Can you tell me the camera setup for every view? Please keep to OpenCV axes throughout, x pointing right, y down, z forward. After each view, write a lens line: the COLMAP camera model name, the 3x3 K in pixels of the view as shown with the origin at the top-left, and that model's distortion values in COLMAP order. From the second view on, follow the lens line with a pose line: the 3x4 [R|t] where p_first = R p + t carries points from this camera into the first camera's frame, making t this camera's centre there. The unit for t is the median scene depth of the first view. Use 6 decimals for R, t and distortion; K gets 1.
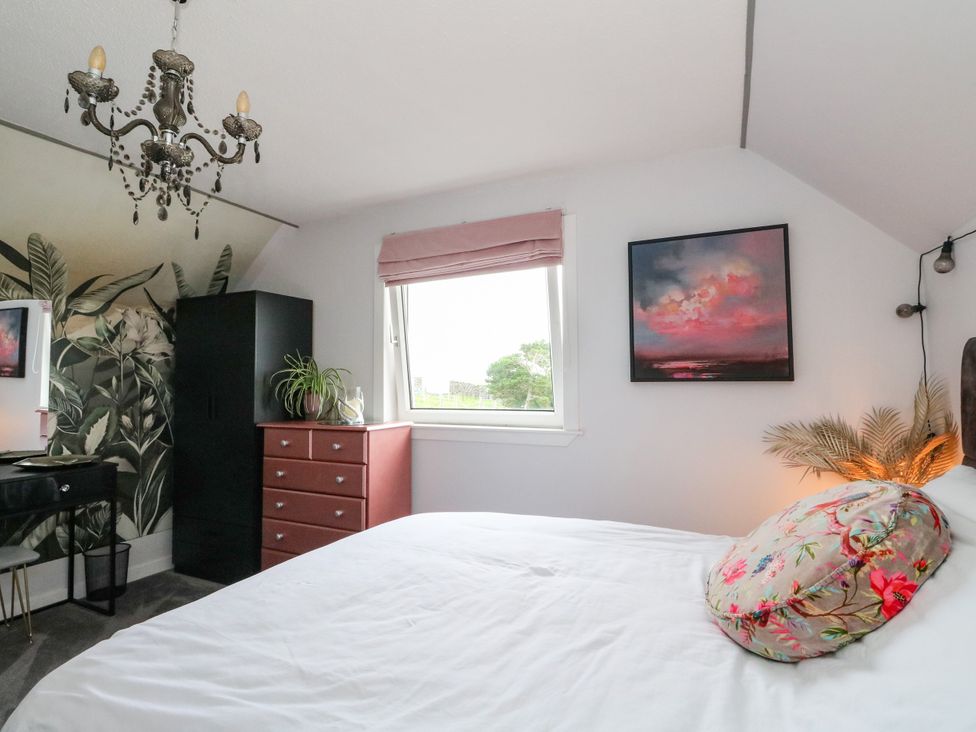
lens RADIAL K [[504.9, 0, 491.3], [0, 504.9, 355.9], [0, 0, 1]] dist [-0.002270, -0.011769]
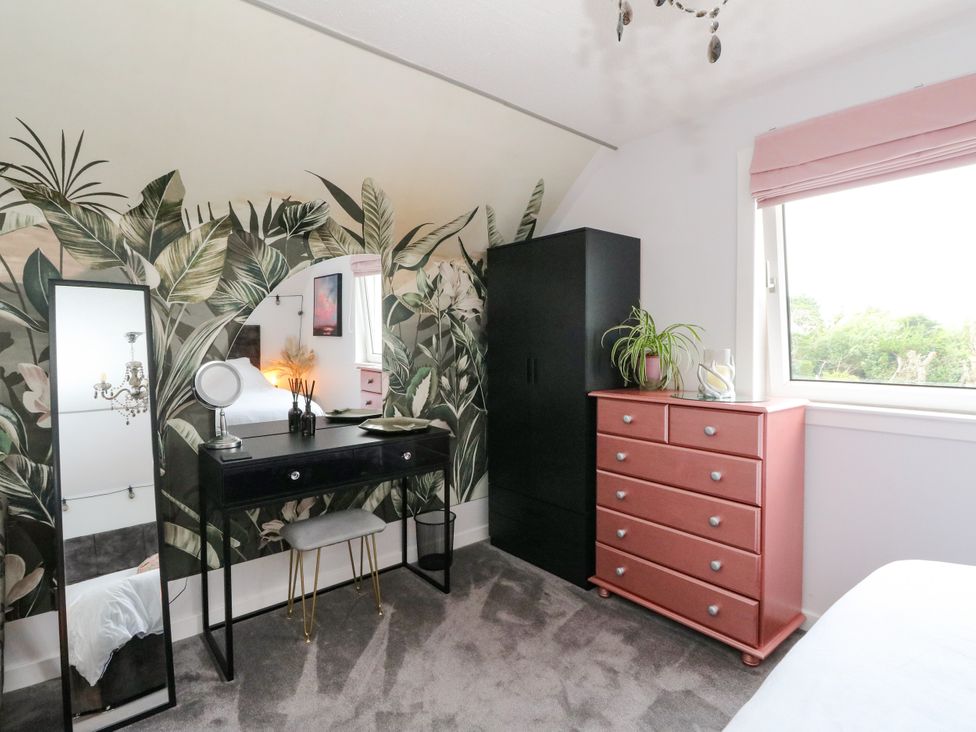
lens RADIAL K [[504.9, 0, 491.3], [0, 504.9, 355.9], [0, 0, 1]] dist [-0.002270, -0.011769]
pose [[0.907222, 0.016603, -0.420325, -0.259866], [0.017092, 0.996941, 0.076270, 0.010151], [0.420305, -0.076378, 0.904162, 0.192473]]
